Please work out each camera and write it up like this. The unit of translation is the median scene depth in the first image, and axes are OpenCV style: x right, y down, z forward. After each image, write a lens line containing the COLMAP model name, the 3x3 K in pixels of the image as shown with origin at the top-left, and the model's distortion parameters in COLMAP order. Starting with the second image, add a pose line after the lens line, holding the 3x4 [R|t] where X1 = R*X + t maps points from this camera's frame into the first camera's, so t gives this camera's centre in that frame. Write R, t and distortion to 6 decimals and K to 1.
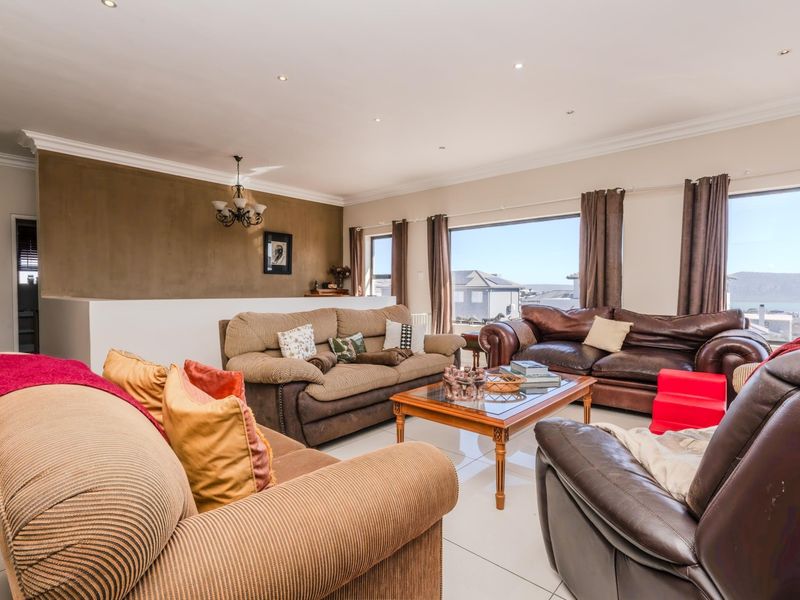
lens RADIAL K [[411.0, 0, 400.0], [0, 411.0, 300.0], [0, 0, 1]] dist [0.024446, -0.000609]
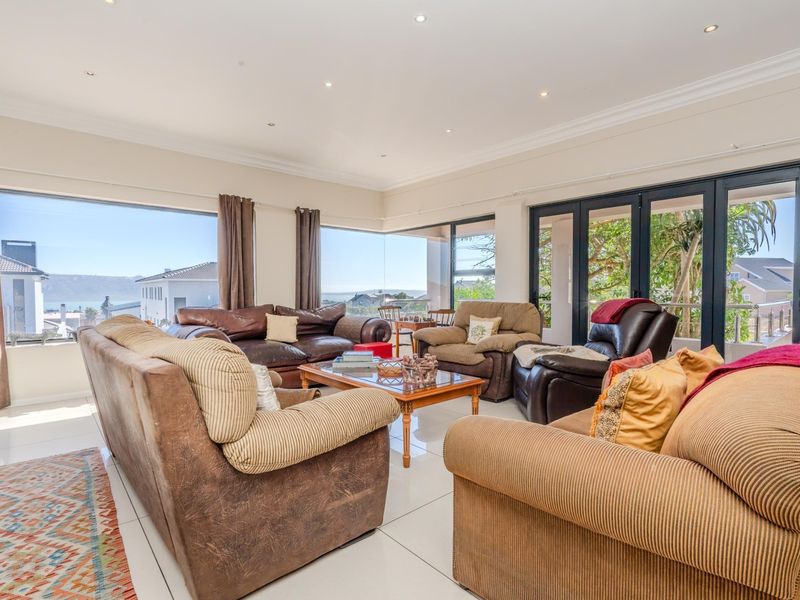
lens RADIAL K [[411.0, 0, 400.0], [0, 411.0, 300.0], [0, 0, 1]] dist [0.024446, -0.000609]
pose [[0.127990, -0.032415, 0.991246, -0.793785], [0.032553, 0.999065, 0.028468, -0.025200], [-0.991241, 0.028624, 0.128925, 0.701914]]
